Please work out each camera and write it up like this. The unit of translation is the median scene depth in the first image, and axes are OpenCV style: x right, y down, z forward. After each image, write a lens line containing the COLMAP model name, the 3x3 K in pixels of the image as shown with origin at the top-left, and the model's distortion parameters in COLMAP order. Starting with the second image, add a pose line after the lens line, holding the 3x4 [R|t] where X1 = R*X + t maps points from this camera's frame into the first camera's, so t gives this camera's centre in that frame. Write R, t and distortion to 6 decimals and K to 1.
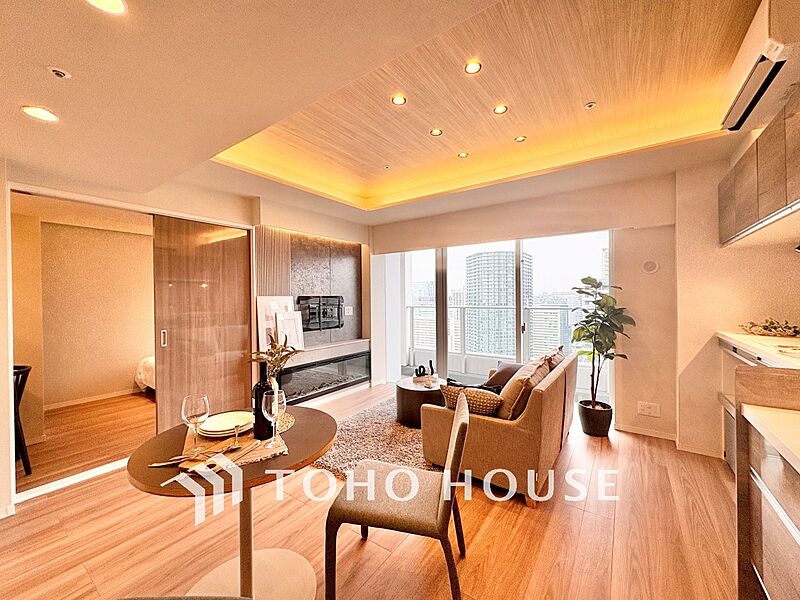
lens RADIAL K [[321.0, 0, 400.0], [0, 321.0, 300.0], [0, 0, 1]] dist [0.001656, 0.000012]
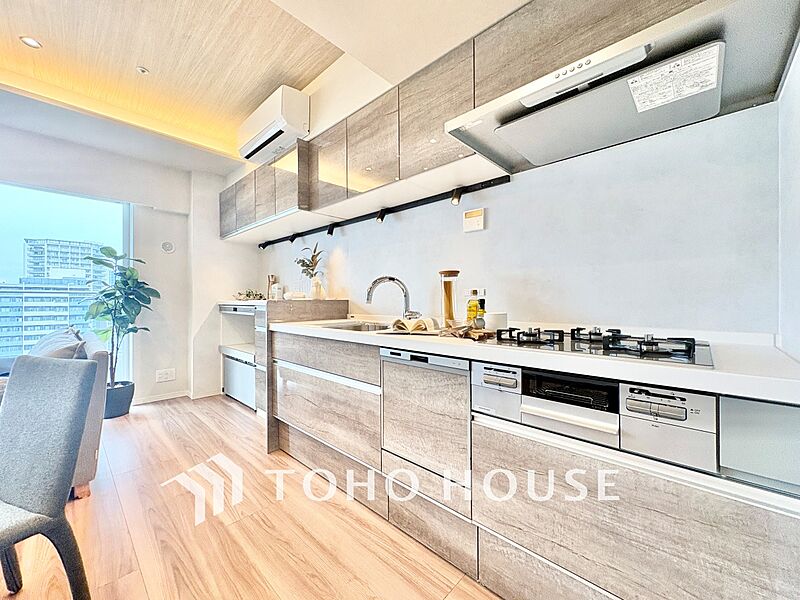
lens RADIAL K [[321.0, 0, 400.0], [0, 321.0, 300.0], [0, 0, 1]] dist [0.001656, 0.000012]
pose [[0.139838, 0.009609, 0.990128, -0.194278], [0.005341, 0.999931, -0.010459, 0.088514], [-0.990160, 0.006751, 0.139777, 0.041413]]
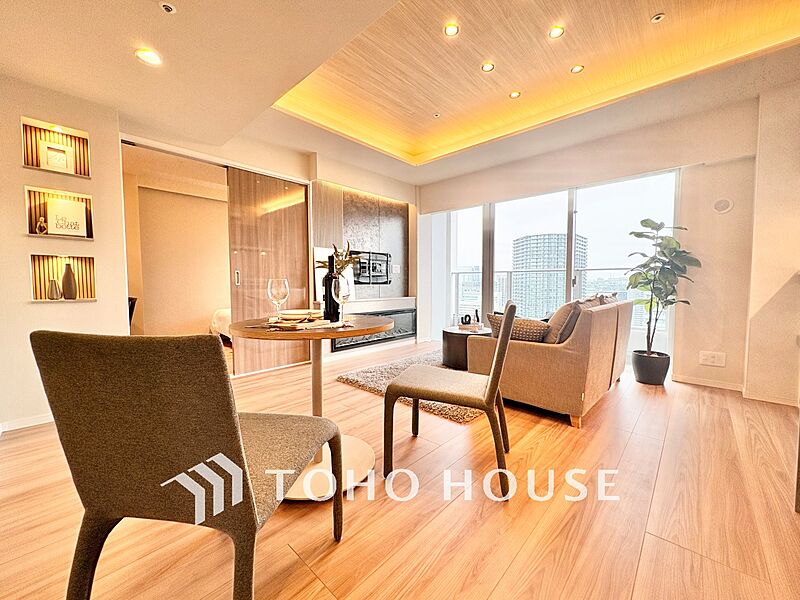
lens RADIAL K [[321.0, 0, 400.0], [0, 321.0, 300.0], [0, 0, 1]] dist [0.001656, 0.000012]
pose [[0.991134, 0.014152, -0.132112, -0.012002], [-0.008021, 0.998871, 0.046828, 0.119820], [0.132625, -0.045353, 0.990128, -0.044674]]
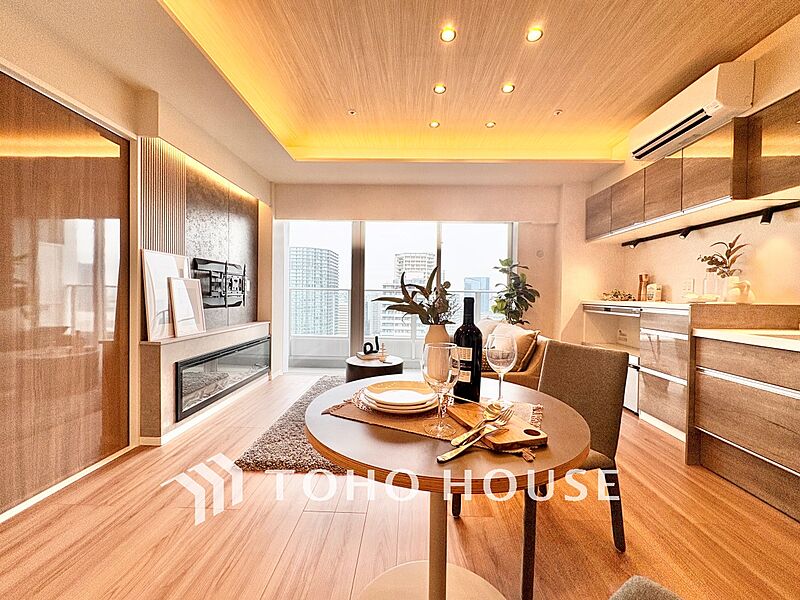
lens RADIAL K [[321.0, 0, 400.0], [0, 321.0, 300.0], [0, 0, 1]] dist [0.001656, 0.000012]
pose [[0.831499, 0.011021, 0.555418, -0.395265], [-0.018564, 0.999796, 0.007952, 0.078596], [-0.555217, -0.016923, 0.831534, 0.199007]]
